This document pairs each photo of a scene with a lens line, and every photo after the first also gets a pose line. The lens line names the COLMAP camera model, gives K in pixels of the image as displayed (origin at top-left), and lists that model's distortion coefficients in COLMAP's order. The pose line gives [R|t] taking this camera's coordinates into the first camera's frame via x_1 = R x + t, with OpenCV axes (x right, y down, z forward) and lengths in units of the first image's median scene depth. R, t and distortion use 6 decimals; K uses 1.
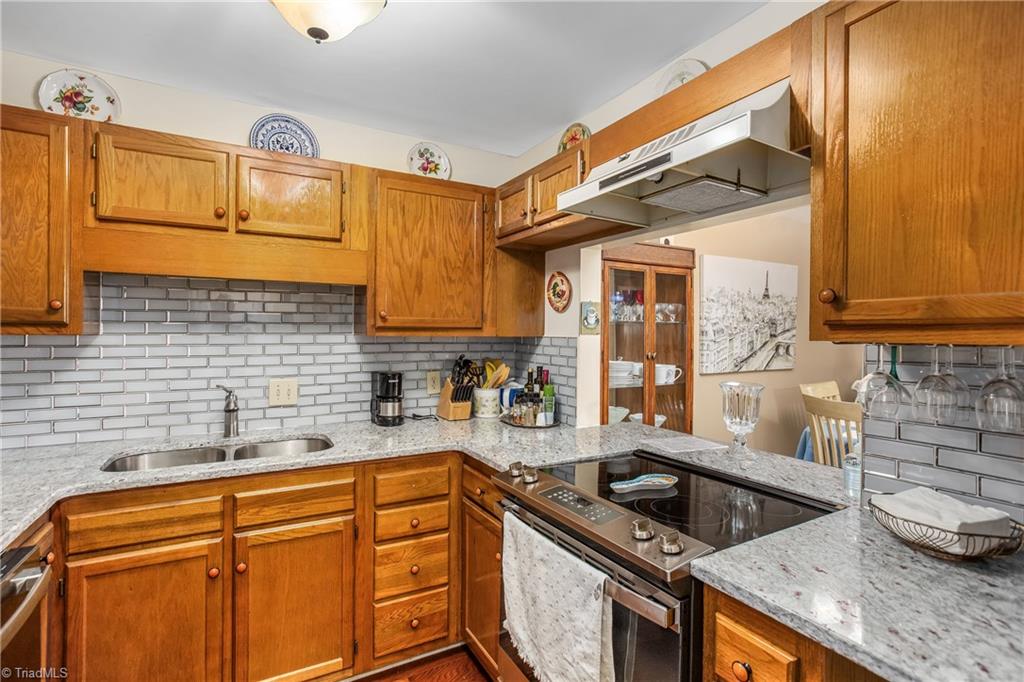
lens RADIAL K [[486.9, 0, 513.1], [0, 486.9, 340.0], [0, 0, 1]] dist [-0.030777, 0.010472]
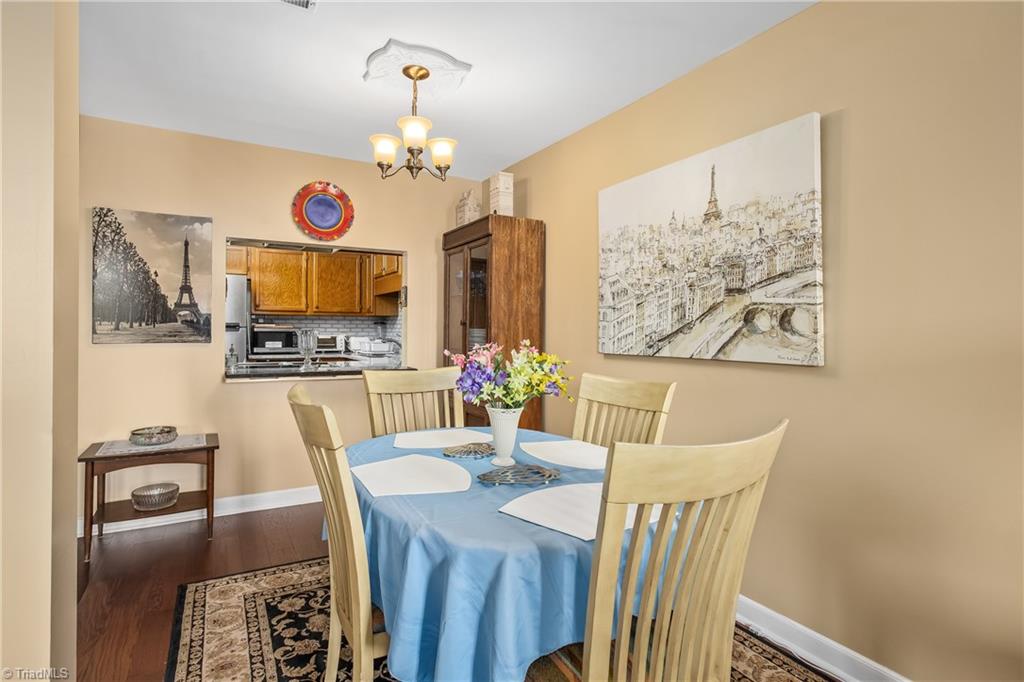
lens RADIAL K [[486.9, 0, 516.0], [0, 486.9, 335.3], [0, 0, 1]] dist [-0.030777, 0.010472]
pose [[0.047005, 0.008024, -0.998862, 1.690004], [-0.016484, 0.999838, 0.007256, 0.059711], [0.998759, 0.016124, 0.047130, 1.262946]]
